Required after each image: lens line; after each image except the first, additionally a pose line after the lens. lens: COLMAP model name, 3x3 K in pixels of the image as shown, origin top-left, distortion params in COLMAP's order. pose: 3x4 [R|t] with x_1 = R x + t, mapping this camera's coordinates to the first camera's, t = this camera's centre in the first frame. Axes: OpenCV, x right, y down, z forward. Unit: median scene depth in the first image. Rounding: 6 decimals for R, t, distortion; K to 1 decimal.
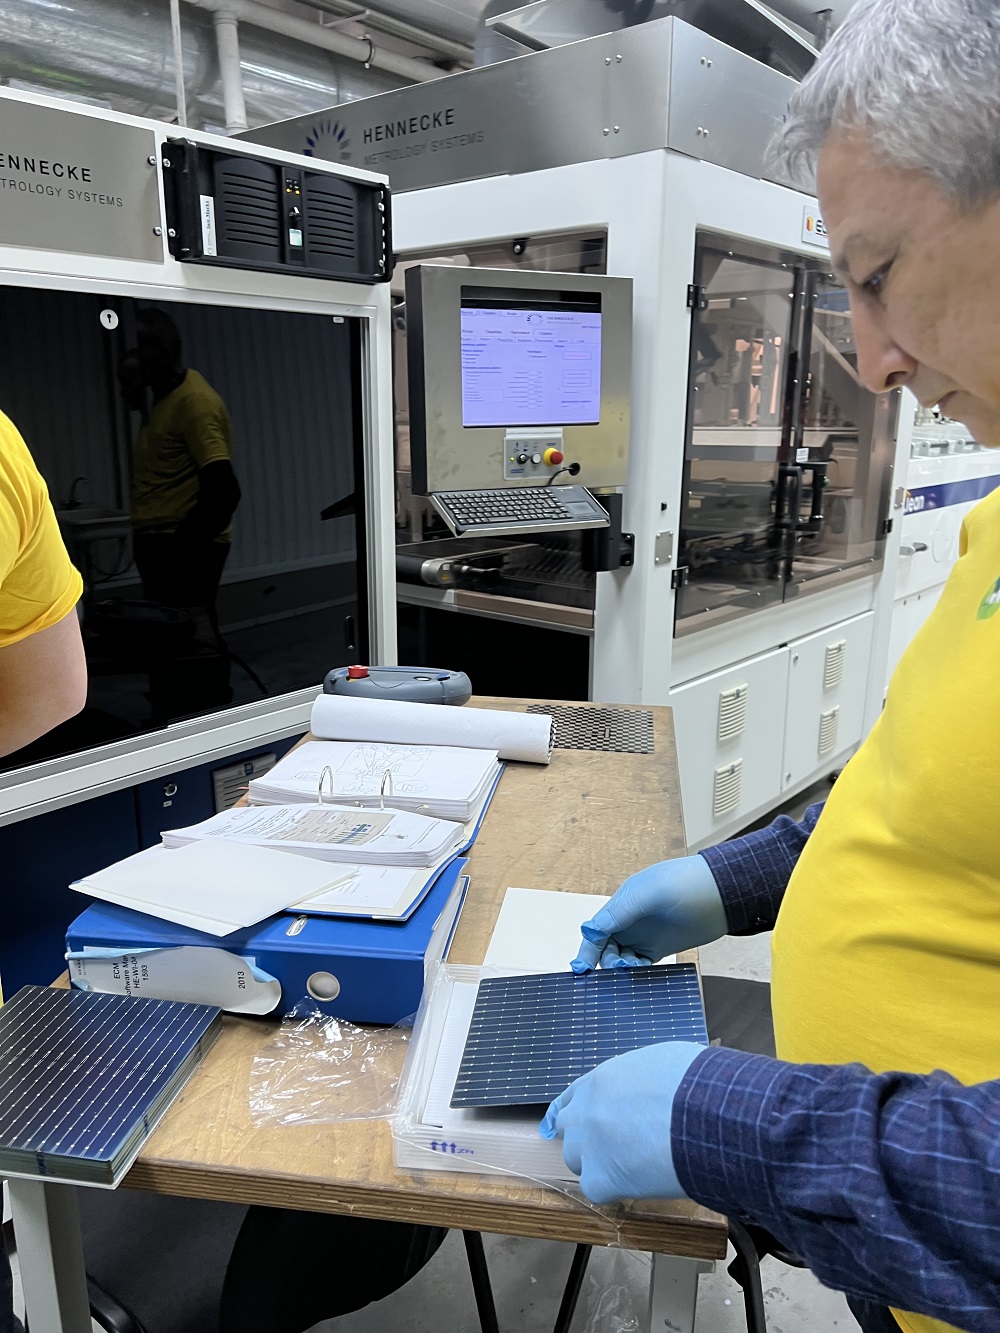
lens RADIAL K [[1007.6, 0, 465.5], [0, 1007.6, 681.9], [0, 0, 1]] dist [0.052482, -0.052355]
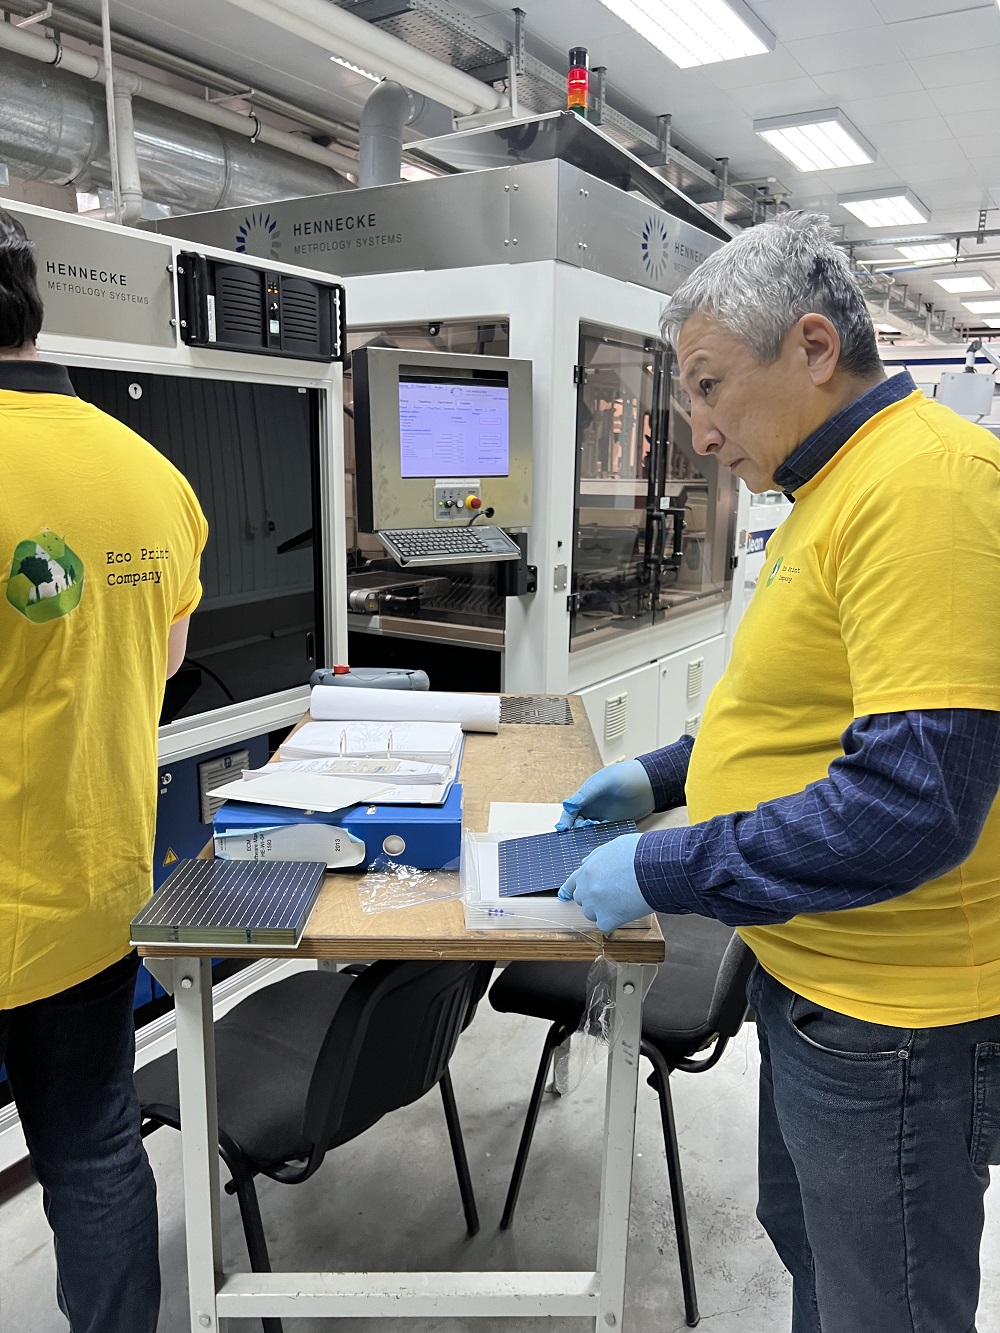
lens RADIAL K [[1007.6, 0, 465.5], [0, 1007.6, 681.9], [0, 0, 1]] dist [0.052482, -0.052355]
pose [[0.991169, -0.018597, 0.131298, -0.087522], [0.024418, 0.998782, -0.042864, 0.047066], [-0.130341, 0.045691, 0.990416, -0.201136]]
